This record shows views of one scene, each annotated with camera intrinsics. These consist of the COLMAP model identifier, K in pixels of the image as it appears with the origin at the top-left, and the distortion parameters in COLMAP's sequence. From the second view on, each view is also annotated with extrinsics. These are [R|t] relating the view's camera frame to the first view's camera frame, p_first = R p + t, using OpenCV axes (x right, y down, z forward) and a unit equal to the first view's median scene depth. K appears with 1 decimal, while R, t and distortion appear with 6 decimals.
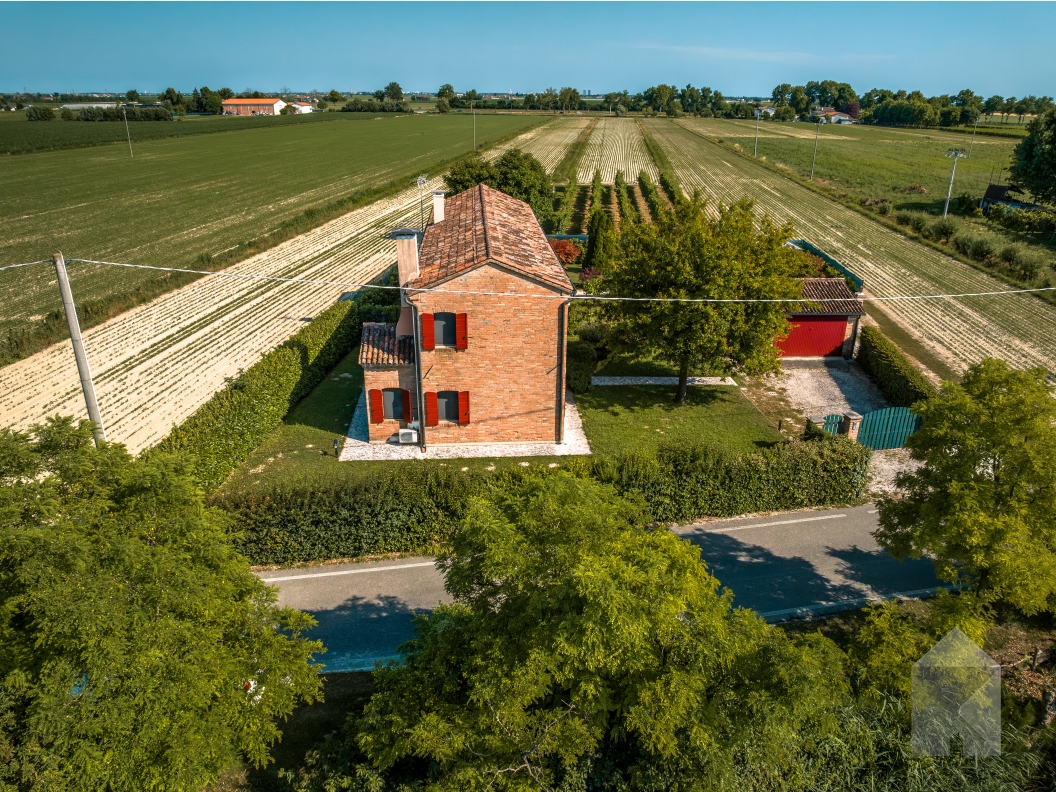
lens RADIAL K [[743.6, 0, 528.0], [0, 743.6, 396.0], [0, 0, 1]] dist [-0.048843, 0.023111]
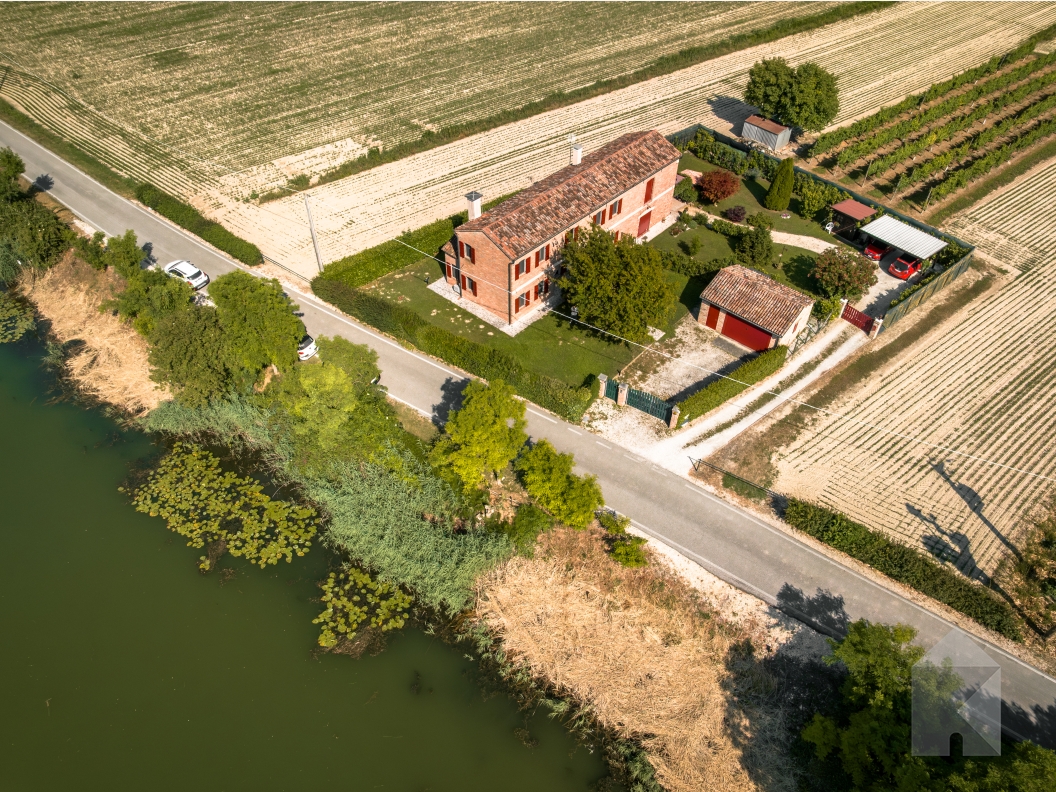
lens RADIAL K [[754.3, 0, 528.0], [0, 754.3, 396.0], [0, 0, 1]] dist [-0.060237, 0.033333]
pose [[0.700057, 0.498014, -0.511764, 0.872701], [-0.276956, 0.849928, 0.448238, -0.499845], [0.658191, -0.172056, 0.732926, -0.336706]]
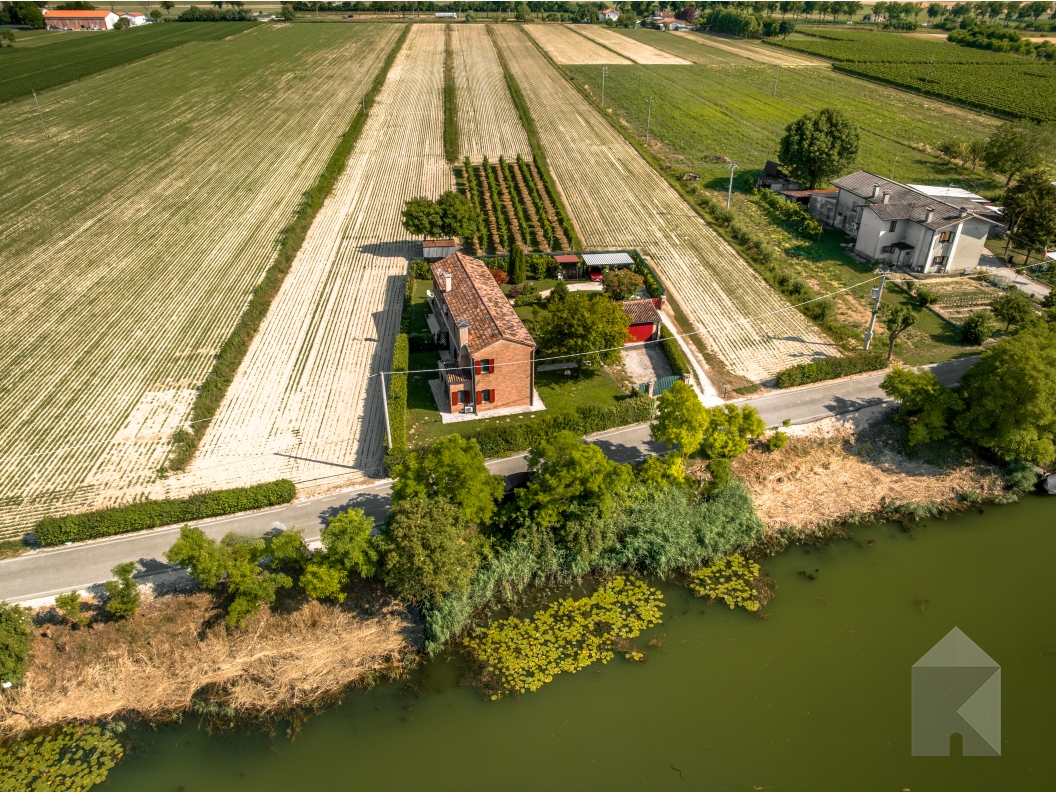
lens RADIAL K [[743.6, 0, 528.0], [0, 743.6, 396.0], [0, 0, 1]] dist [-0.048843, 0.023111]
pose [[0.980790, -0.099131, 0.167999, -0.266464], [0.074399, 0.986244, 0.147606, -0.231656], [-0.180320, -0.132272, 0.974674, -0.947243]]
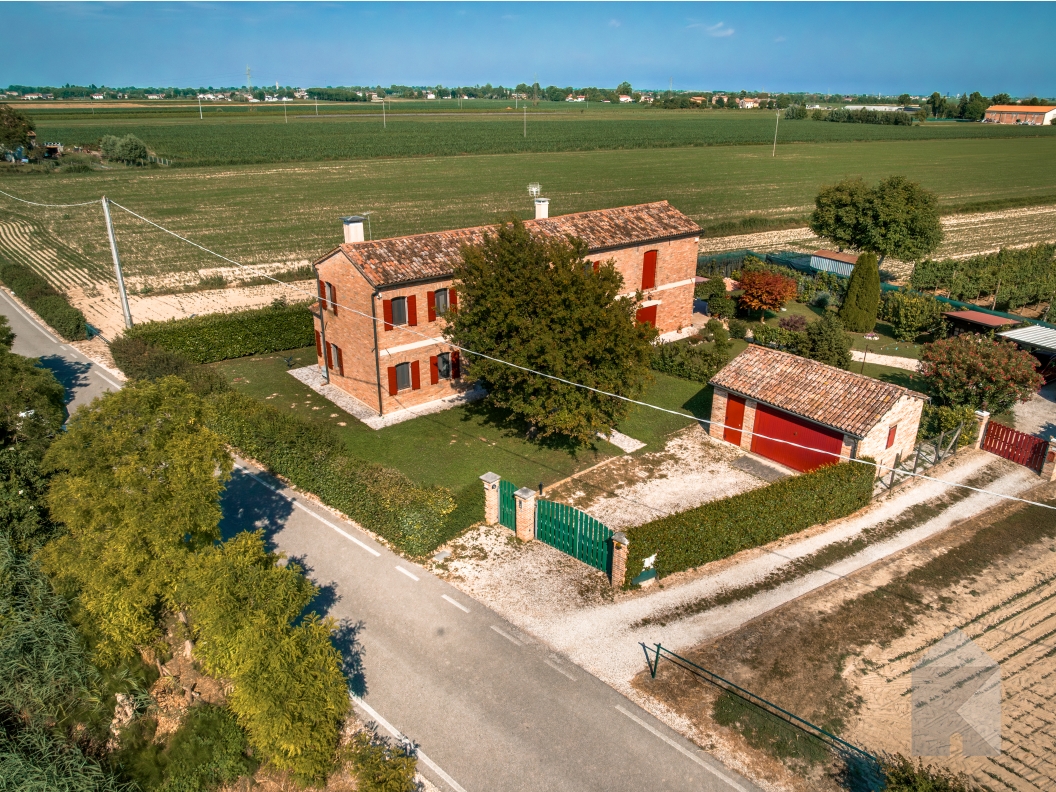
lens RADIAL K [[754.3, 0, 528.0], [0, 754.3, 396.0], [0, 0, 1]] dist [-0.060237, 0.033333]
pose [[0.584348, 0.303963, -0.752426, 0.770584], [-0.309344, 0.940626, 0.139748, -0.146591], [0.750229, 0.151097, 0.643681, 0.303404]]
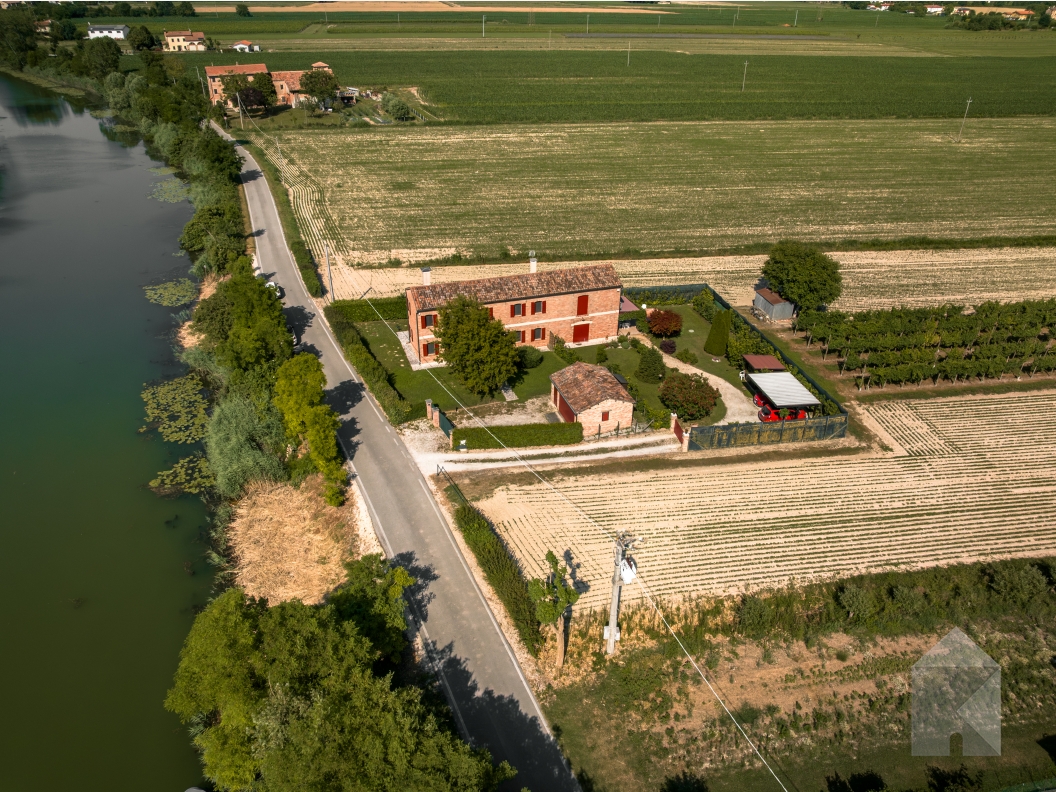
lens RADIAL K [[743.6, 0, 528.0], [0, 743.6, 396.0], [0, 0, 1]] dist [-0.048843, 0.023111]
pose [[0.254106, 0.480706, -0.839256, 1.744257], [-0.374468, 0.848959, 0.372884, -0.699921], [0.891742, 0.219523, 0.395735, 0.244930]]
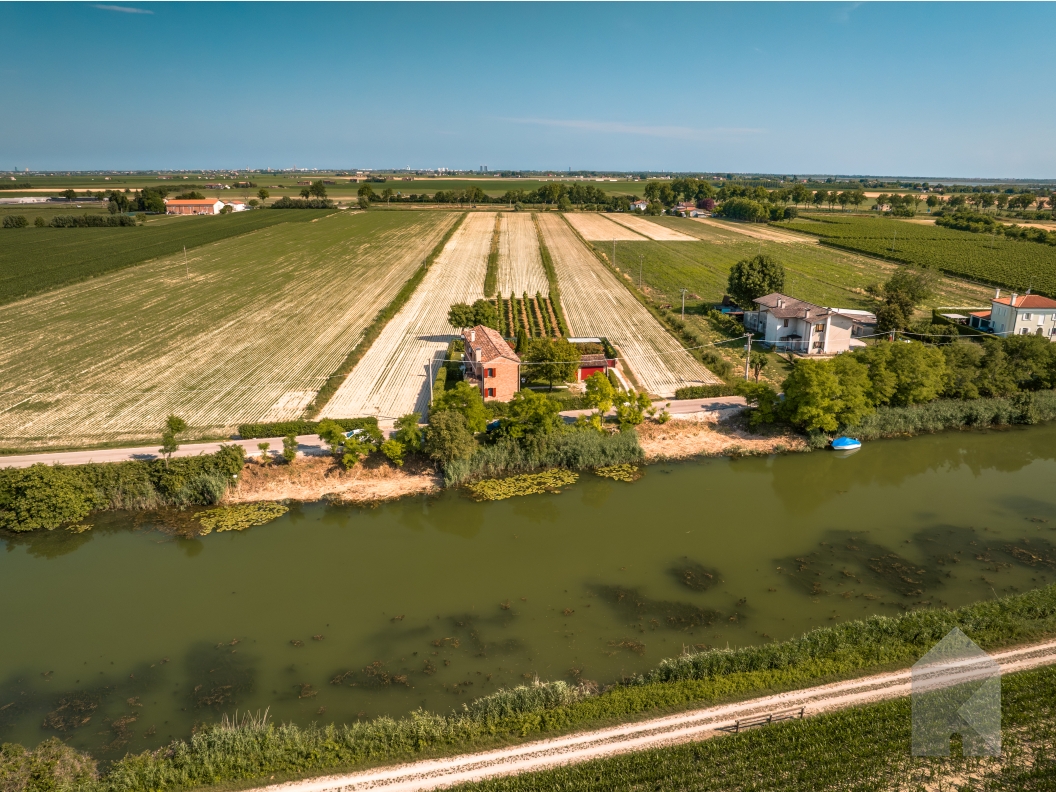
lens RADIAL K [[744.6, 0, 528.0], [0, 744.6, 396.0], [0, 0, 1]] dist [-0.002188, -0.067834]
pose [[0.991421, -0.041149, 0.124058, -0.286375], [0.052394, 0.994672, -0.088785, 0.283124], [-0.119743, 0.094523, 0.988295, -2.089931]]
